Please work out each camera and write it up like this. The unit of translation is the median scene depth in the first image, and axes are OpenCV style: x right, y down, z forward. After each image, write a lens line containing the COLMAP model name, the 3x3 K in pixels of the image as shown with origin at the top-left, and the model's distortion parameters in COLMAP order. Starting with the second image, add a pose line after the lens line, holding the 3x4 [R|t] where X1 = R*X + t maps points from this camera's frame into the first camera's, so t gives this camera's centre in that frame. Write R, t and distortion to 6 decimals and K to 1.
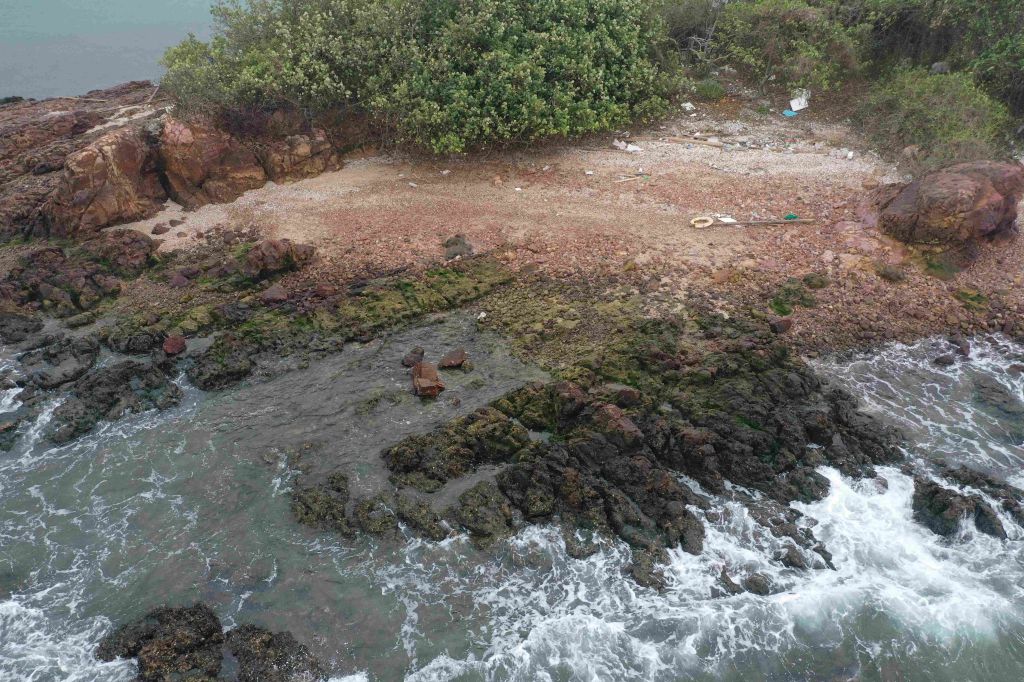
lens RADIAL K [[803.8, 0, 514.9], [0, 803.8, 338.6], [0, 0, 1]] dist [-0.007684, 0.004755]
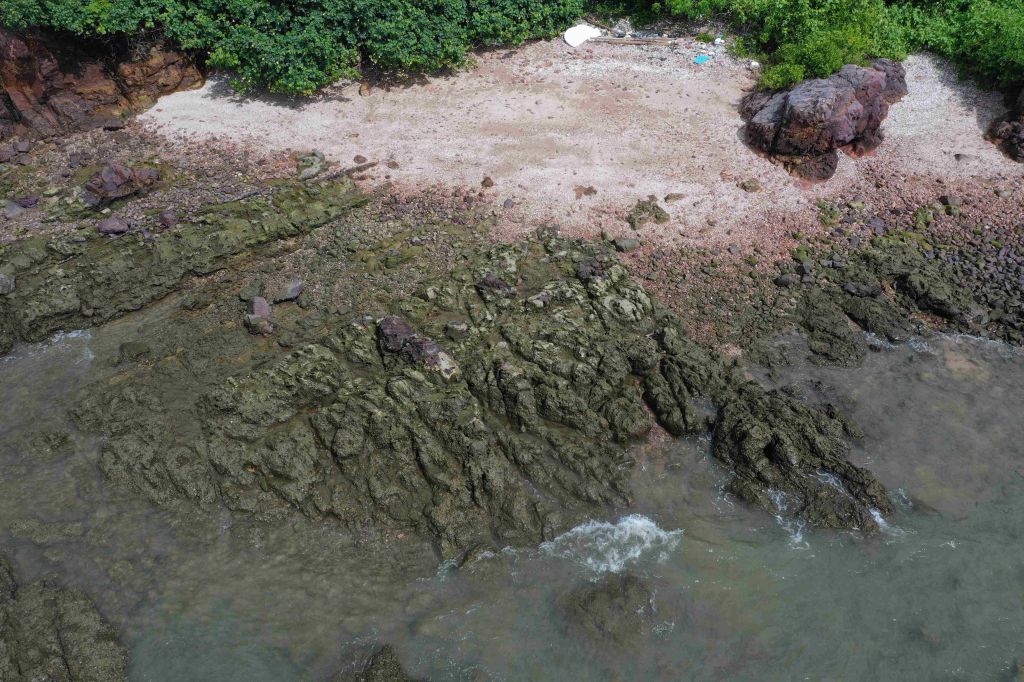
lens RADIAL K [[803.8, 0, 510.2], [0, 803.8, 343.1], [0, 0, 1]] dist [-0.007684, 0.004755]
pose [[0.998831, -0.030132, 0.037805, 0.140042], [0.024360, 0.989163, 0.144787, -0.044368], [-0.041758, -0.143697, 0.988740, 0.010043]]
